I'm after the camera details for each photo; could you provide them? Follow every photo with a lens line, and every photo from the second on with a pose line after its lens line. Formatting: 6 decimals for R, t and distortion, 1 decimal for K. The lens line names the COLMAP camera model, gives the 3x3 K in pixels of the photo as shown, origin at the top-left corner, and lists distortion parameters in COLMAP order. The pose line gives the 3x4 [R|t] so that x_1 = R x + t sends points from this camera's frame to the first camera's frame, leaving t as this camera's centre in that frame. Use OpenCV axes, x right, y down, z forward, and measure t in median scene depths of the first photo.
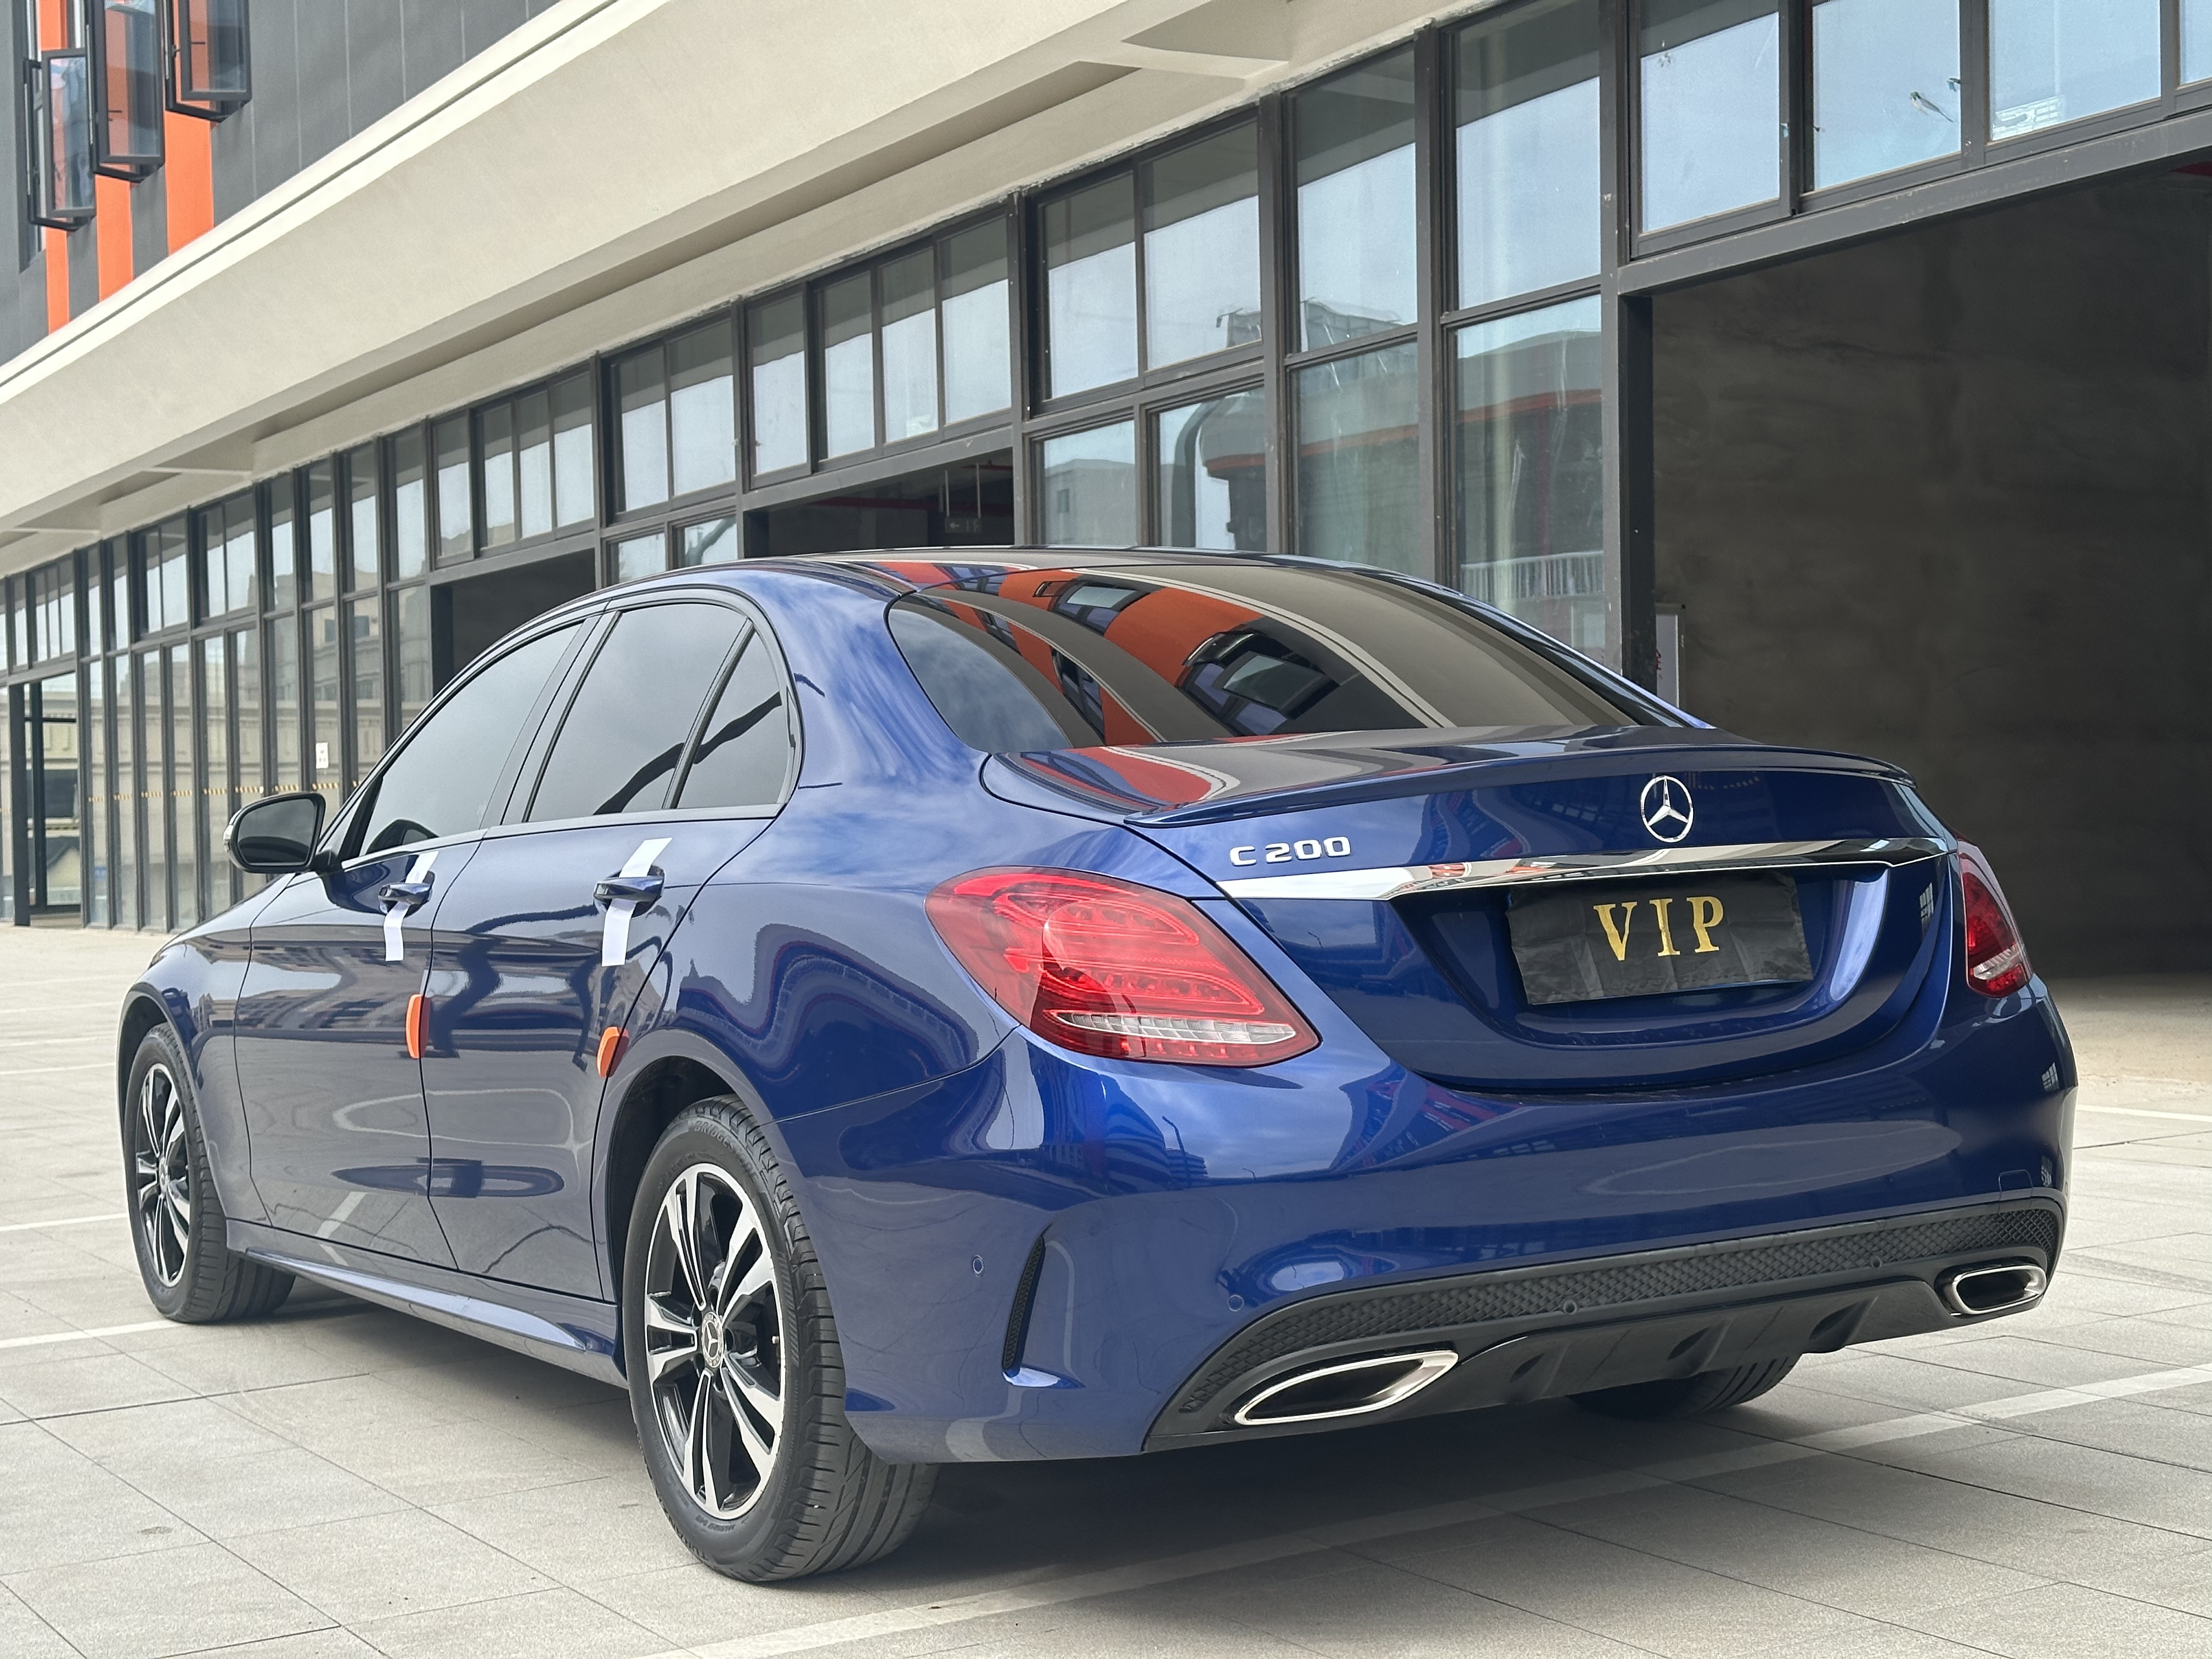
lens RADIAL K [[3033.3, 0, 1106.0], [0, 3033.3, 829.5], [0, 0, 1]] dist [0.174598, -0.106383]
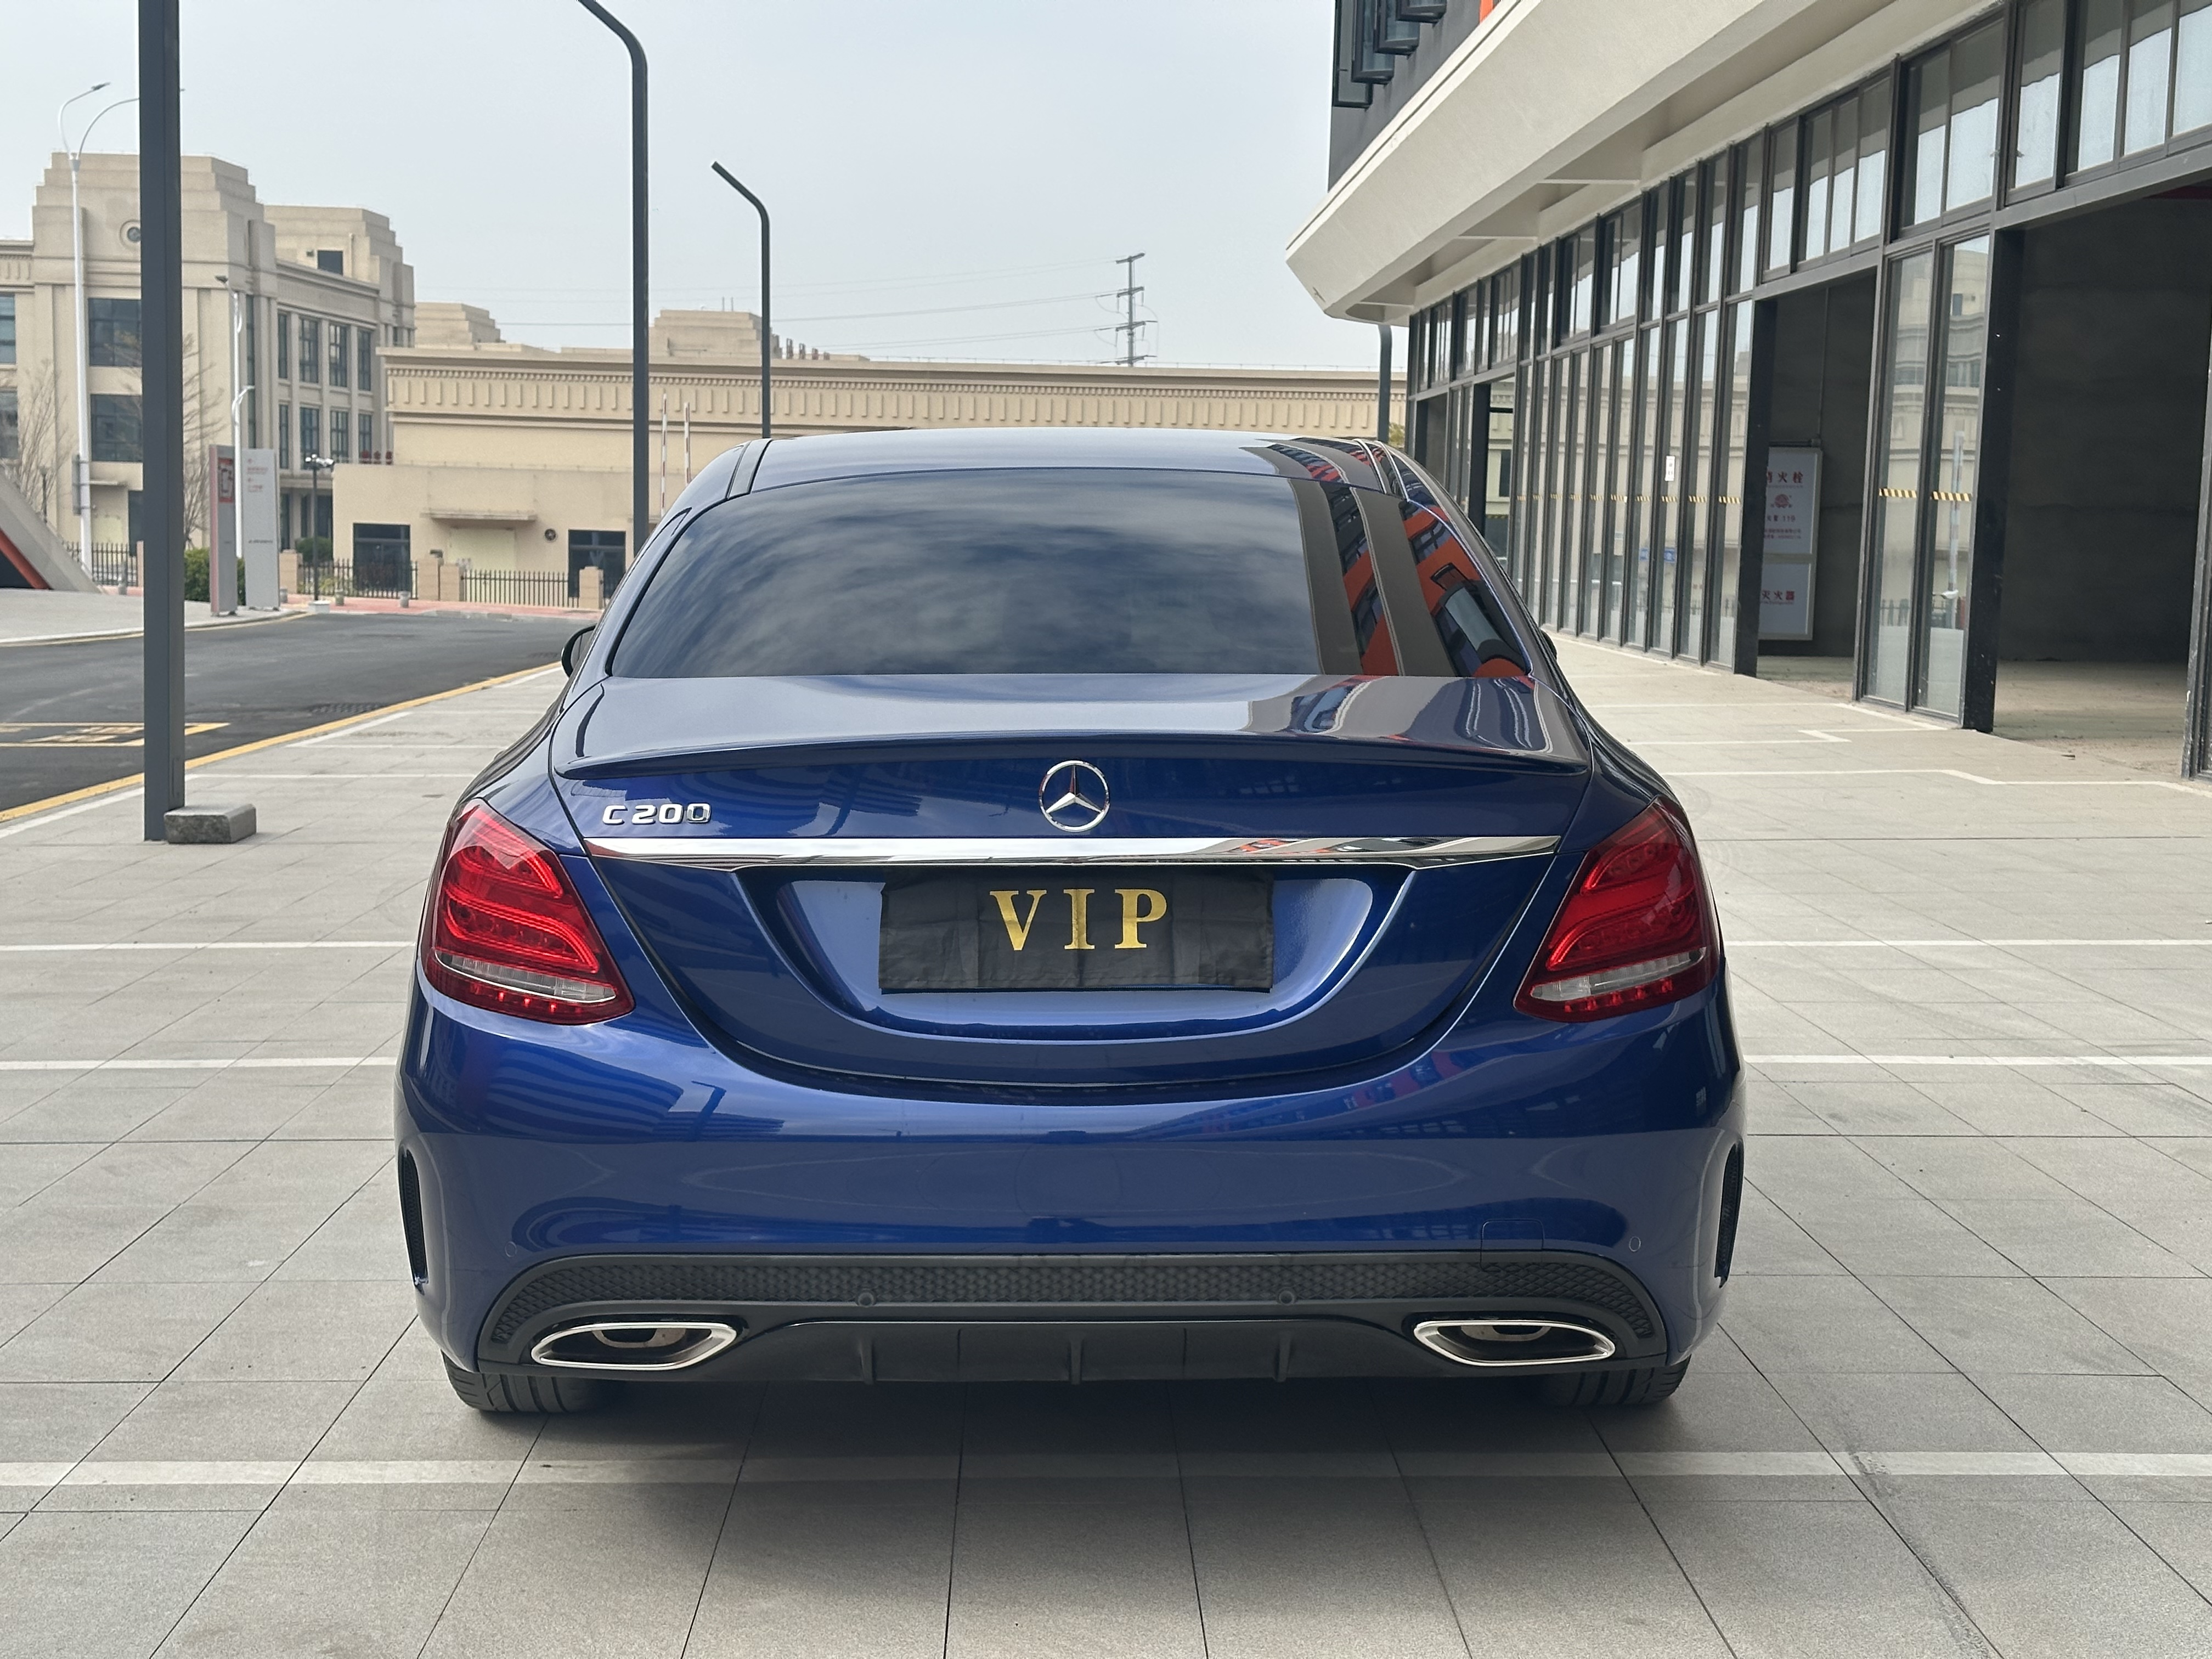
lens RADIAL K [[3033.3, 0, 1106.0], [0, 3033.3, 829.5], [0, 0, 1]] dist [0.174598, -0.106383]
pose [[0.870379, 0.093740, -0.483376, 0.117731], [-0.043481, 0.992508, 0.114180, -0.018944], [0.490458, -0.078362, 0.867934, 0.034718]]
